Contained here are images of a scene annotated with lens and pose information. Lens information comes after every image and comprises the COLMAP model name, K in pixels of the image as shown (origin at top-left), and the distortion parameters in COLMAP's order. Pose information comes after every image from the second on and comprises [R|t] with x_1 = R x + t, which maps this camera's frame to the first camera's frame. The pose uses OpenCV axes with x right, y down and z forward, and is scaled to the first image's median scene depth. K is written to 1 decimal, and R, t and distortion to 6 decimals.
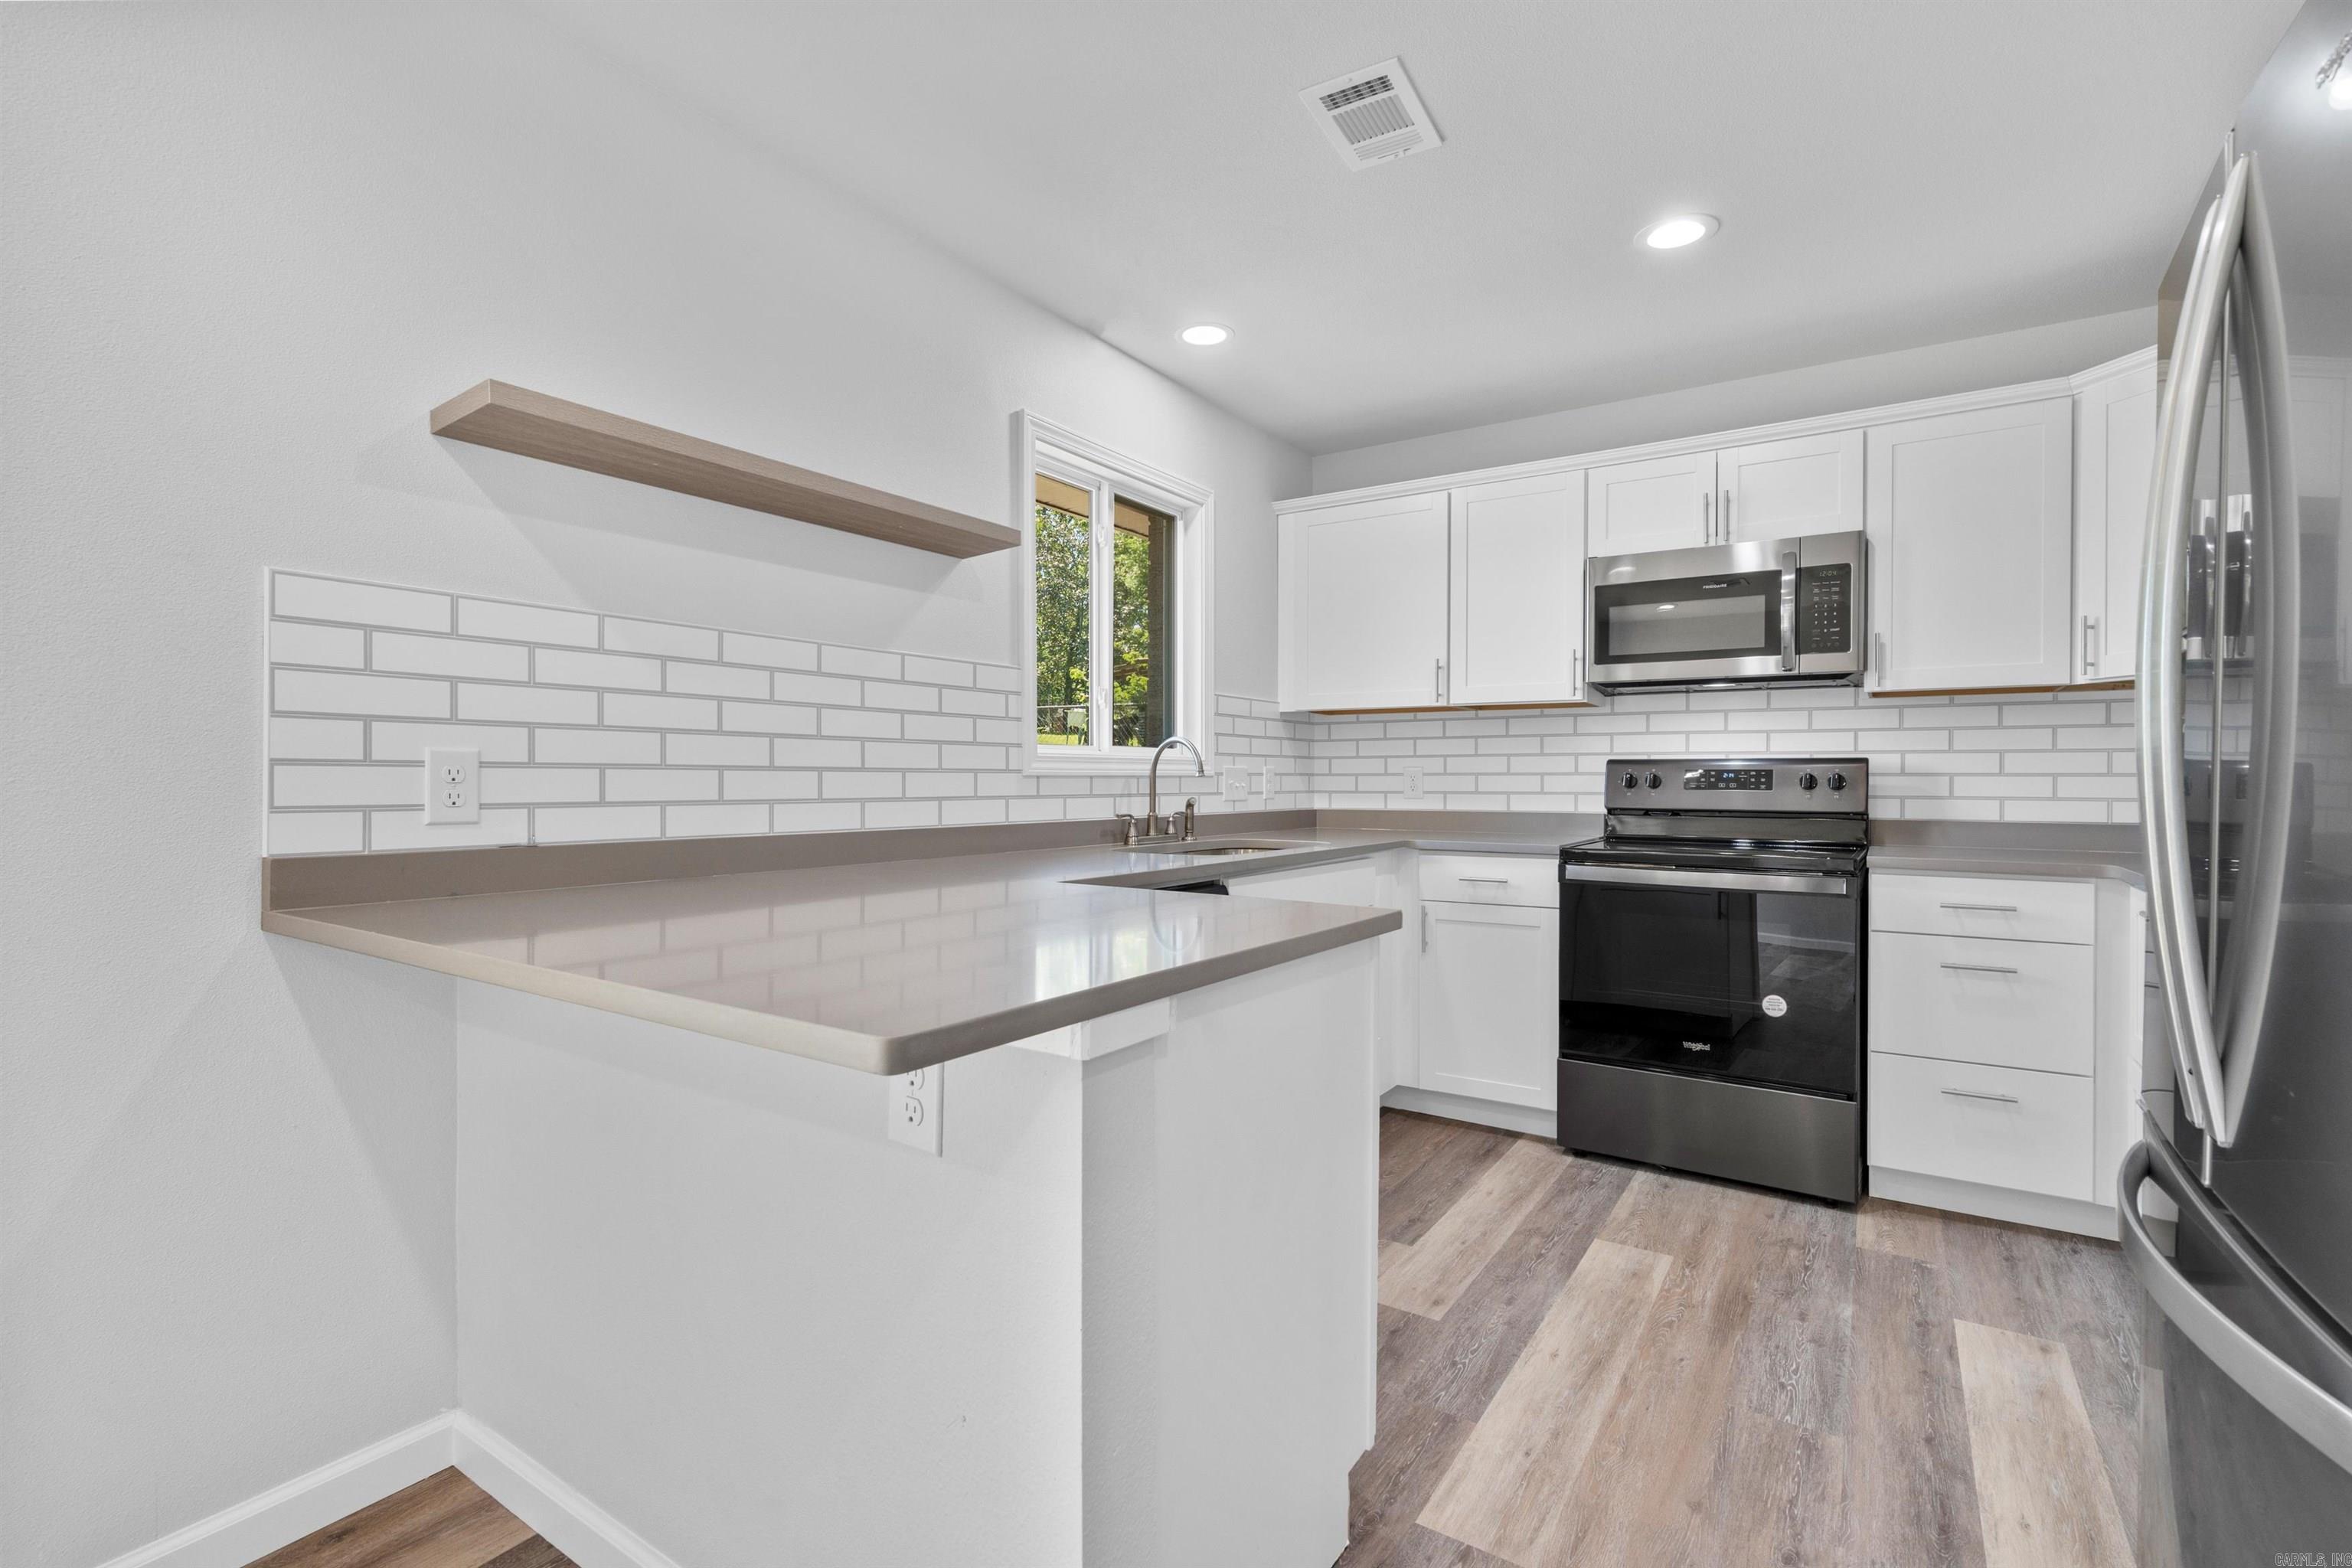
lens RADIAL K [[1076.5, 0, 1172.4], [0, 1076.5, 781.9], [0, 0, 1]] dist [0.000139, 0.000337]
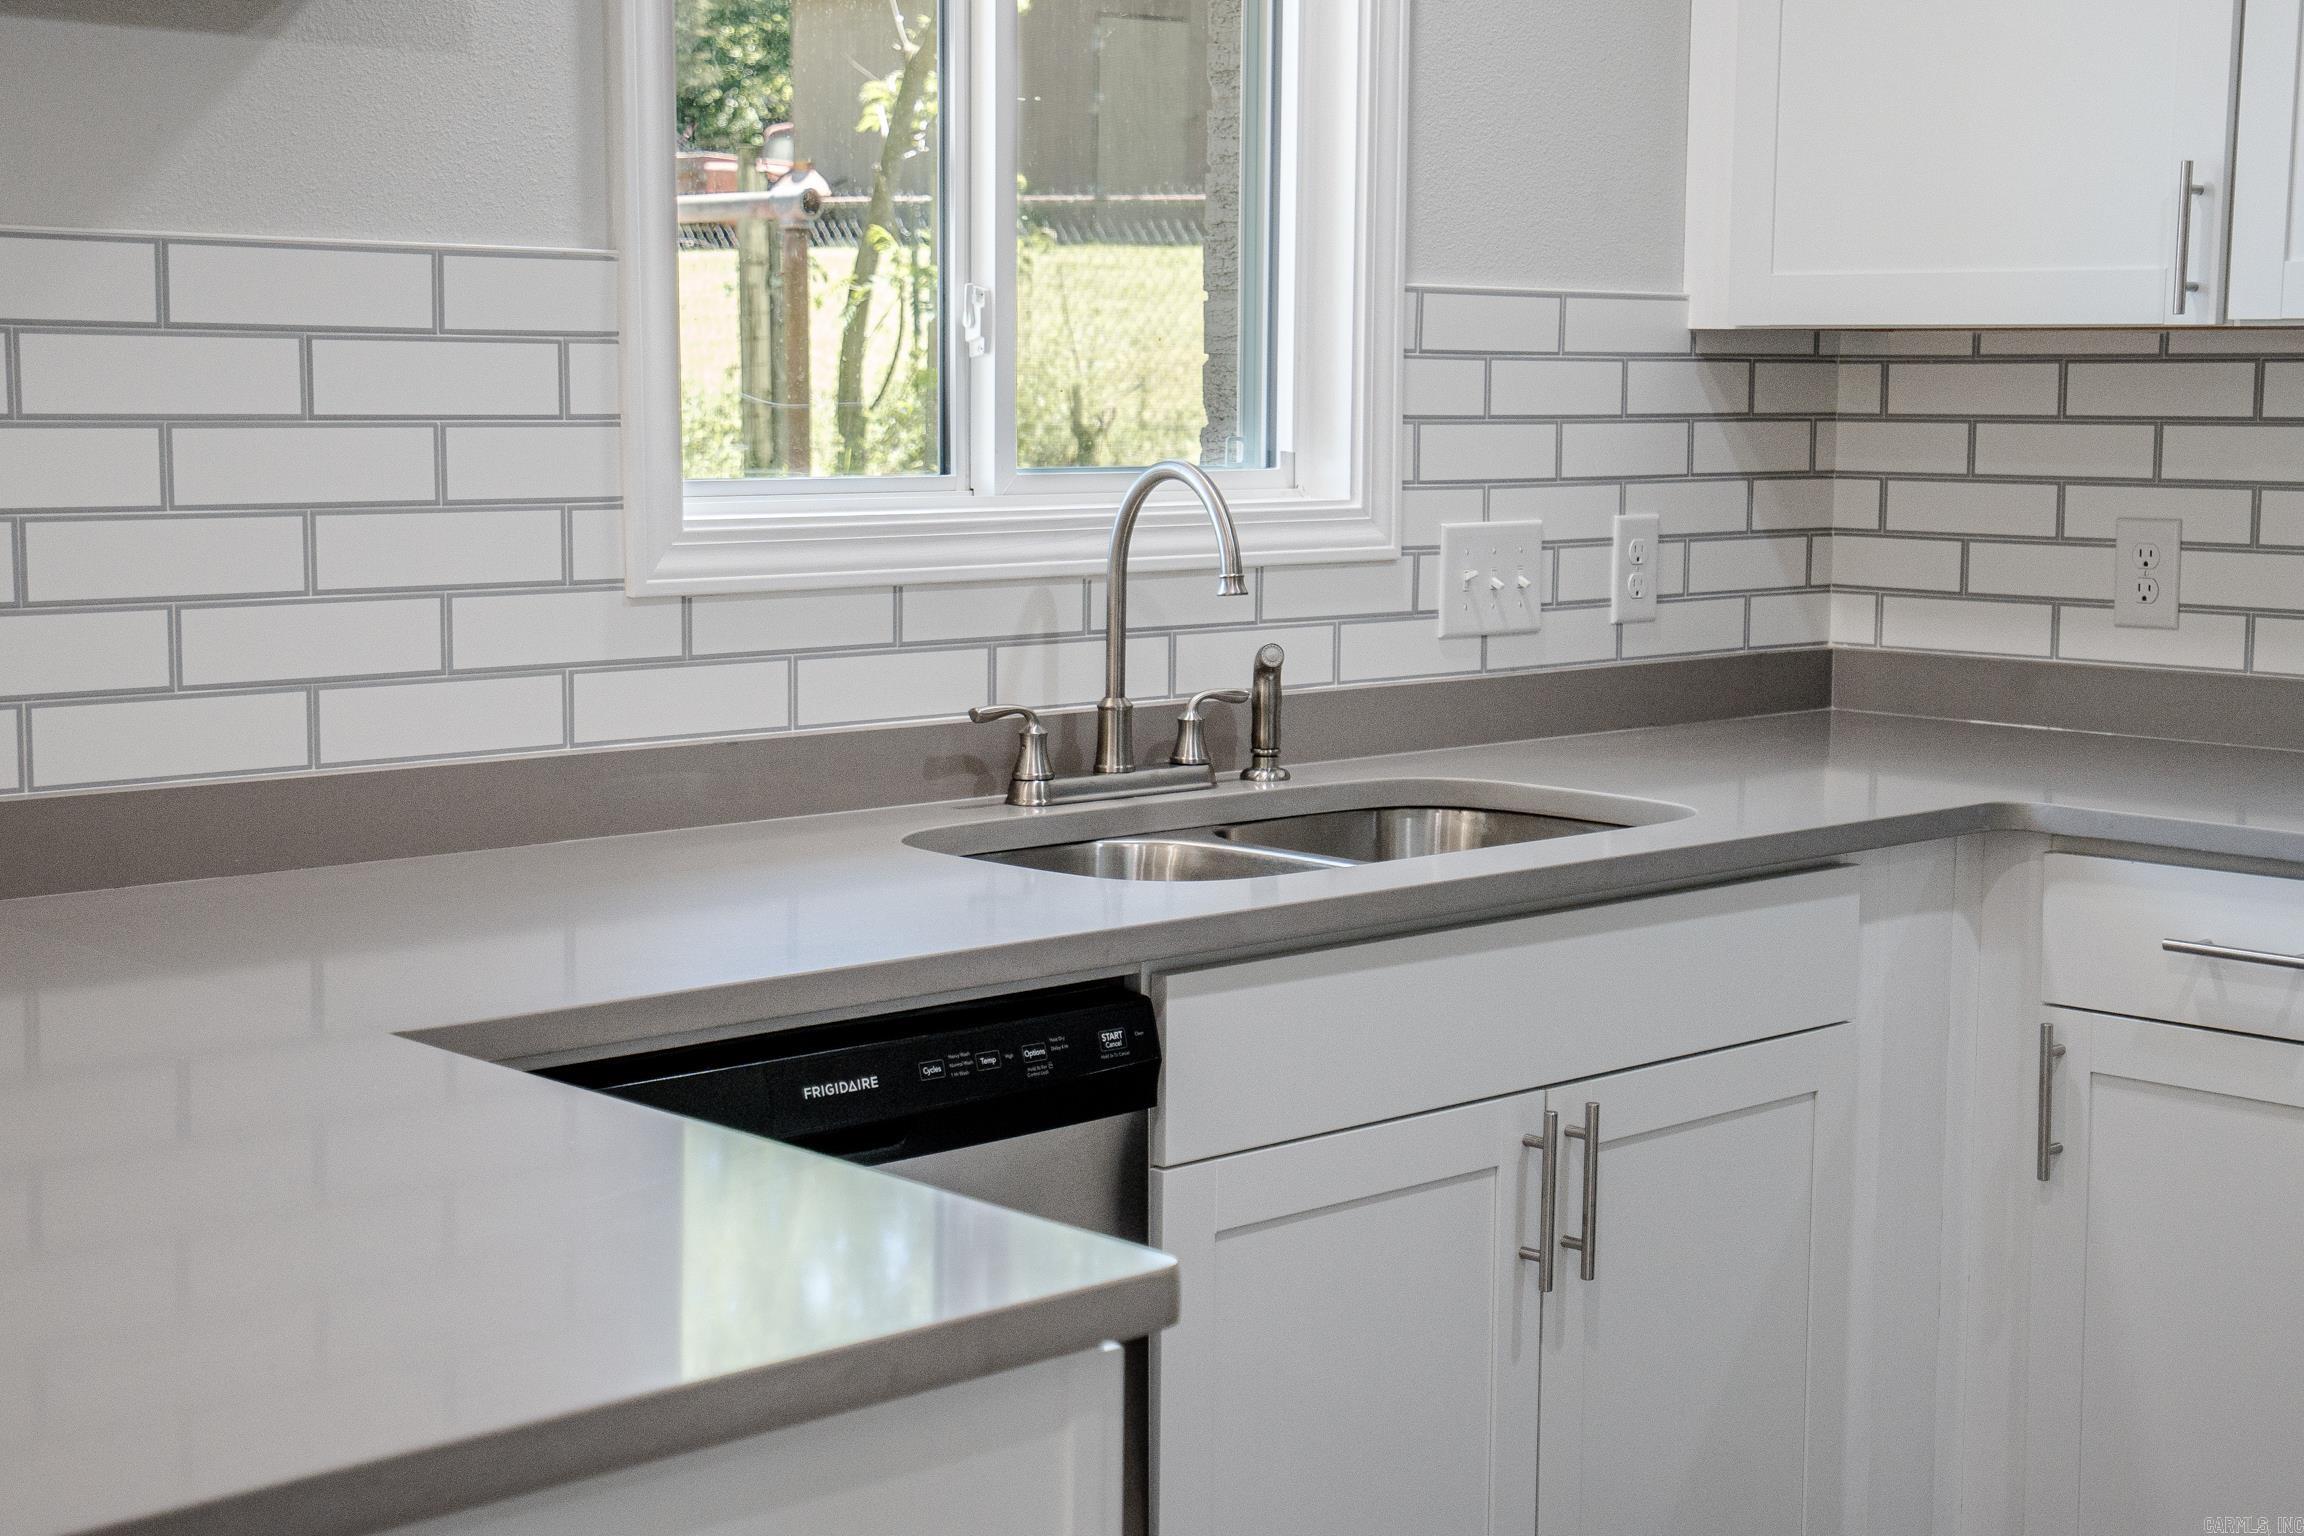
lens RADIAL K [[3379.3, 0, 1142.5], [0, 3379.3, 770.9], [0, 0, 1]] dist [0.032945, 0.141011]
pose [[0.975776, 0.032183, -0.216391, 0.196888], [-0.007376, 0.993397, 0.114486, -0.061070], [0.218647, -0.110117, 0.969571, 0.052979]]
